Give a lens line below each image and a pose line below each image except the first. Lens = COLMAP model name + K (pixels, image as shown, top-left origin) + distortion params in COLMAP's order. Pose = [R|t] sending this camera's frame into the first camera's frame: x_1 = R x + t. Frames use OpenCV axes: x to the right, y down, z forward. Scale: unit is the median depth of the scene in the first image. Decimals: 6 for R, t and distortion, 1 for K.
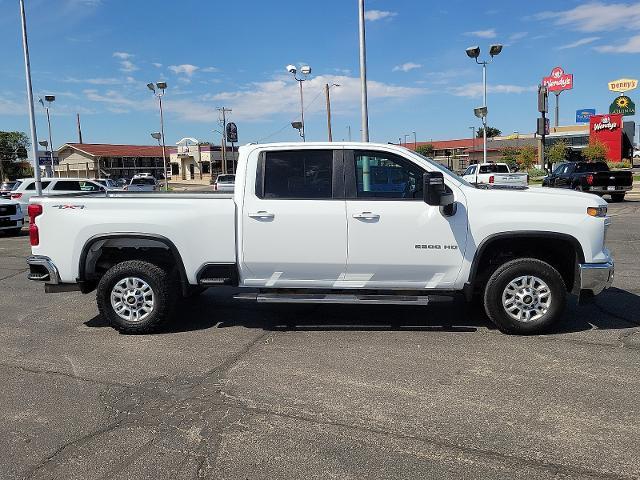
lens RADIAL K [[558.6, 0, 319.1], [0, 558.6, 240.1], [0, 0, 1]] dist [0.014235, 0.006517]
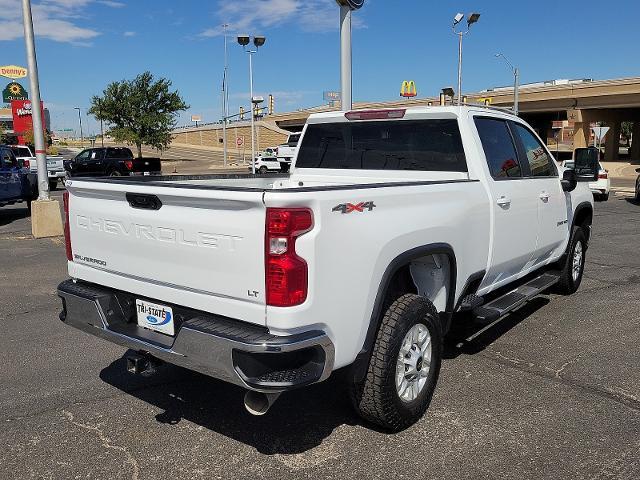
lens RADIAL K [[542.4, 0, 316.7], [0, 542.4, 239.6], [0, 0, 1]] dist [0.028507, 0.021639]
pose [[0.548518, -0.110913, 0.828750, -0.042625], [0.089639, 0.993251, 0.073600, -0.003615], [-0.831320, 0.033917, 0.554759, 0.039428]]
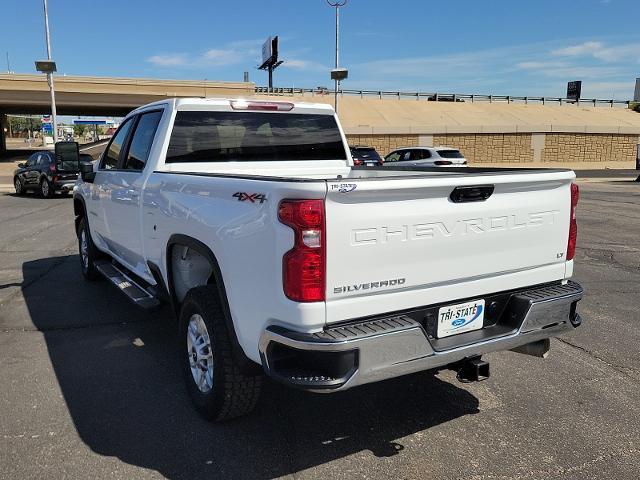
lens RADIAL K [[534.9, 0, 314.8], [0, 534.9, 235.8], [0, 0, 1]] dist [0.036471, -0.002900]
pose [[-0.534496, -0.113672, 0.837492, -0.026986], [0.124557, 0.969500, 0.211083, -0.085107], [-0.835943, 0.217138, -0.504035, 0.722682]]
